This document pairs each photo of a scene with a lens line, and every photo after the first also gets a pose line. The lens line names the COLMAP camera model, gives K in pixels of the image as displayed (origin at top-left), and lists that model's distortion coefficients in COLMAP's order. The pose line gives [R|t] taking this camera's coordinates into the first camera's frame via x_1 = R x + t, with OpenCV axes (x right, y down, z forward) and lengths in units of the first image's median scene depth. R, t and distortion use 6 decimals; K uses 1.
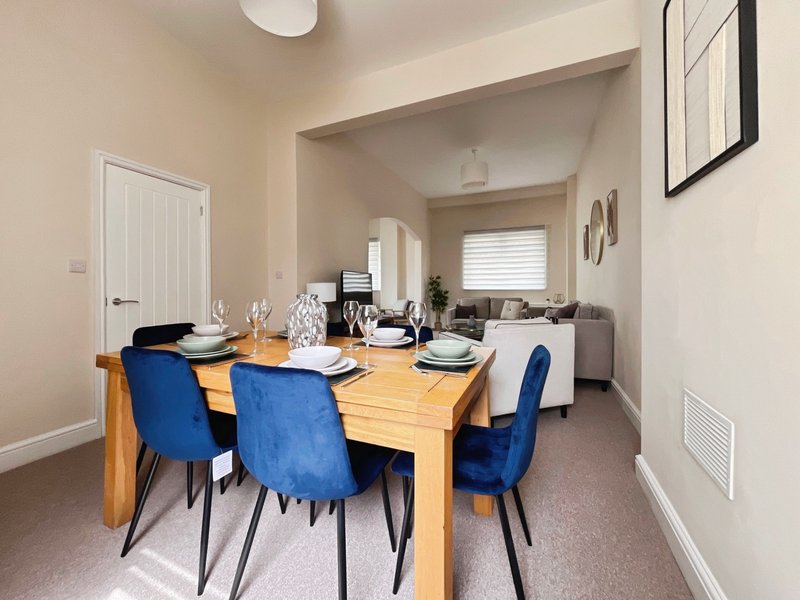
lens RADIAL K [[329.8, 0, 399.2], [0, 329.8, 294.3], [0, 0, 1]] dist [-0.007229, -0.000635]
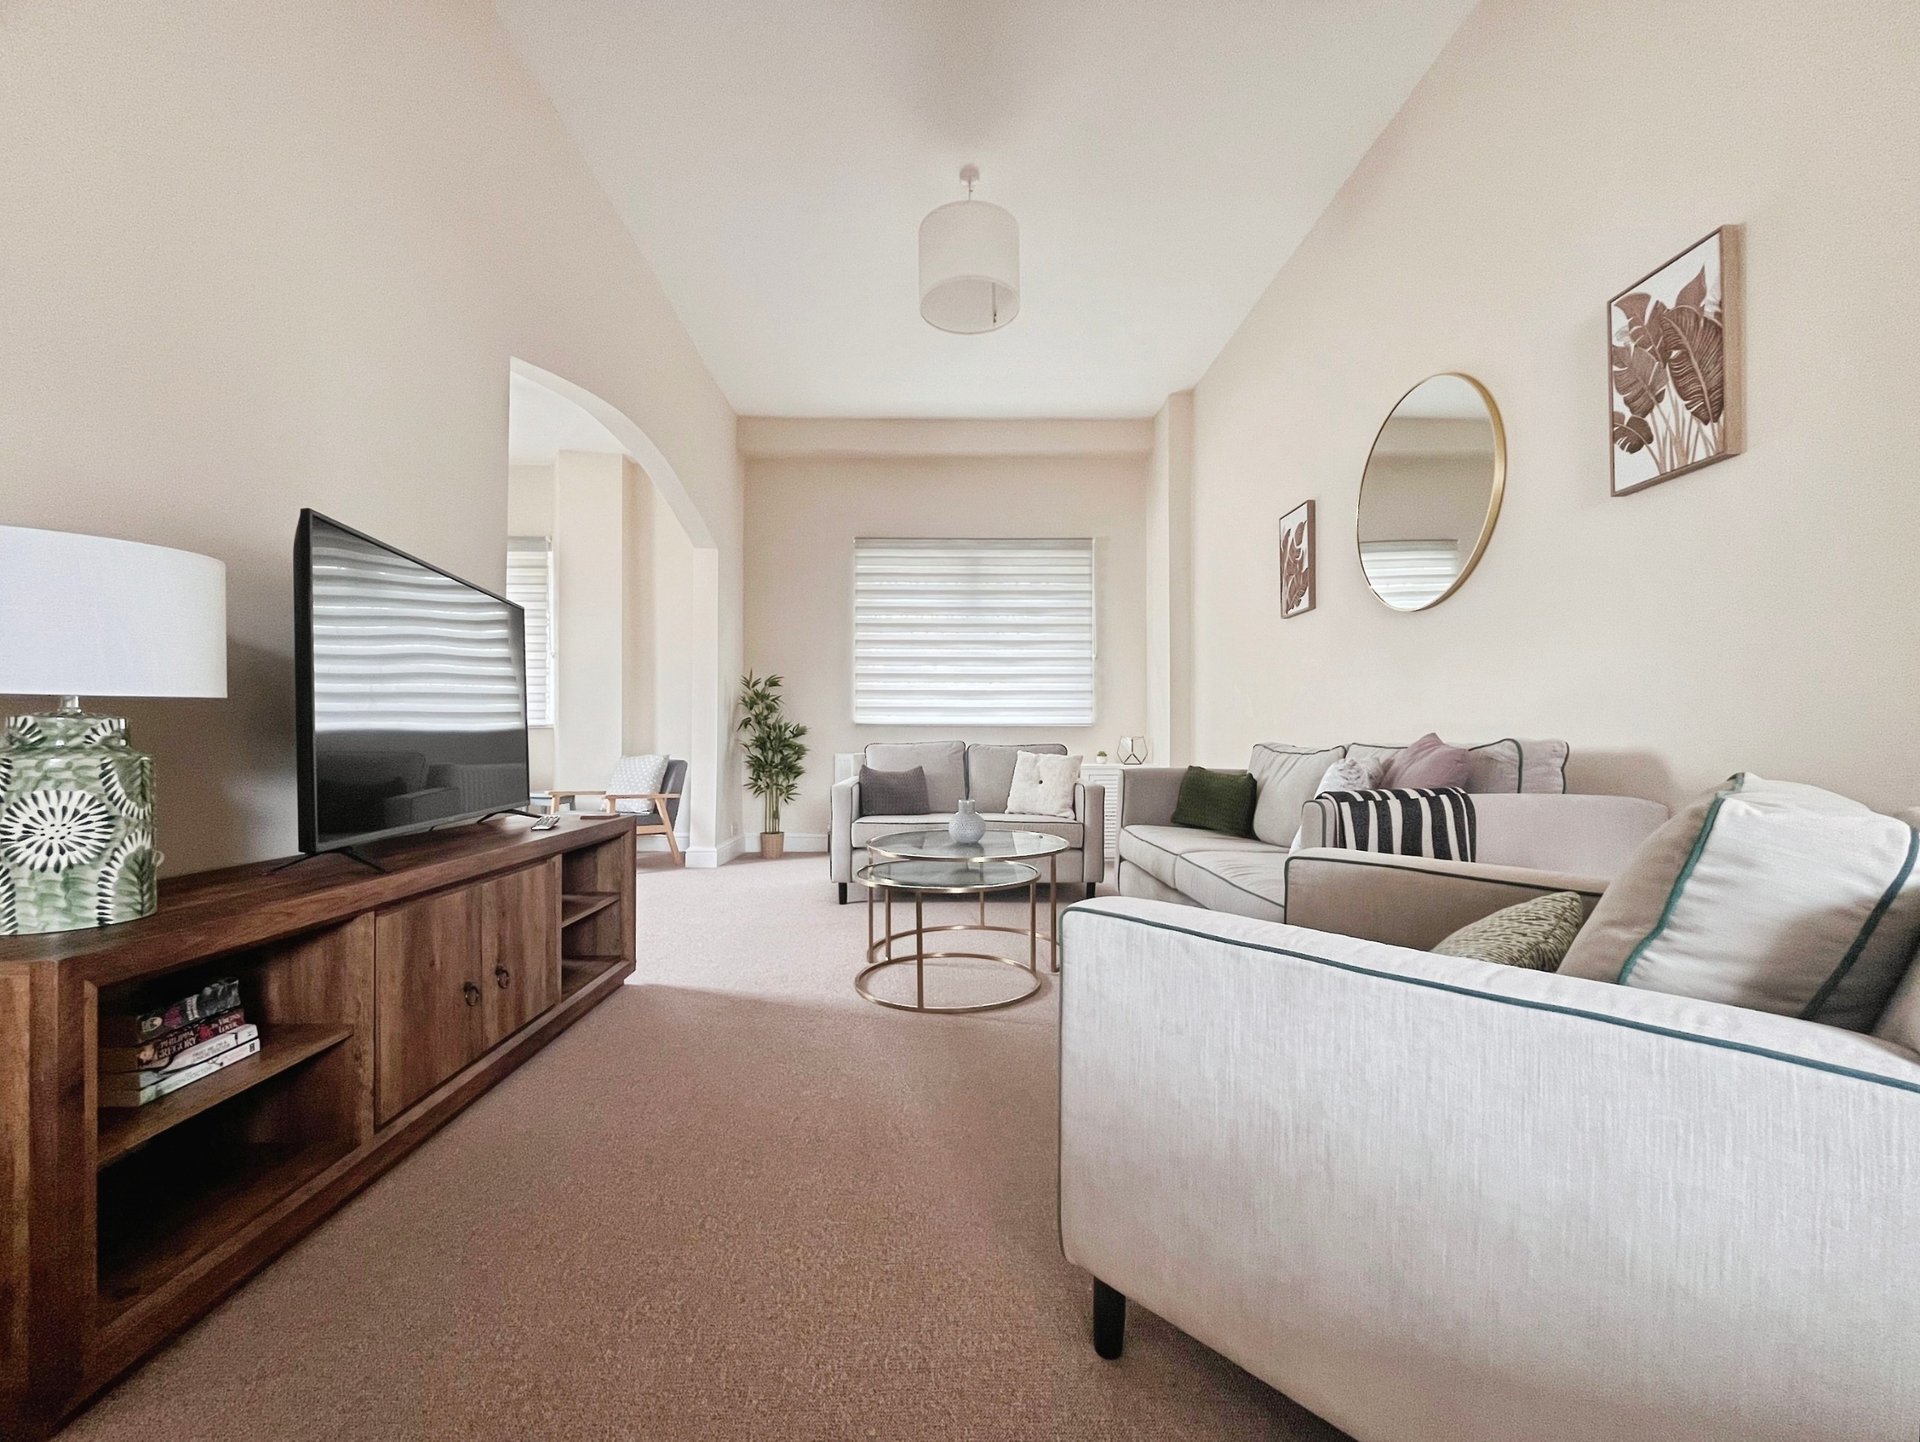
lens RADIAL K [[791.6, 0, 942.3], [0, 791.6, 758.6], [0, 0, 1]] dist [-0.007229, -0.000635]
pose [[0.918477, 0.002092, 0.395470, -0.024278], [-0.000833, 0.999994, -0.003356, 0.021133], [-0.395475, 0.002753, 0.918473, 0.279340]]
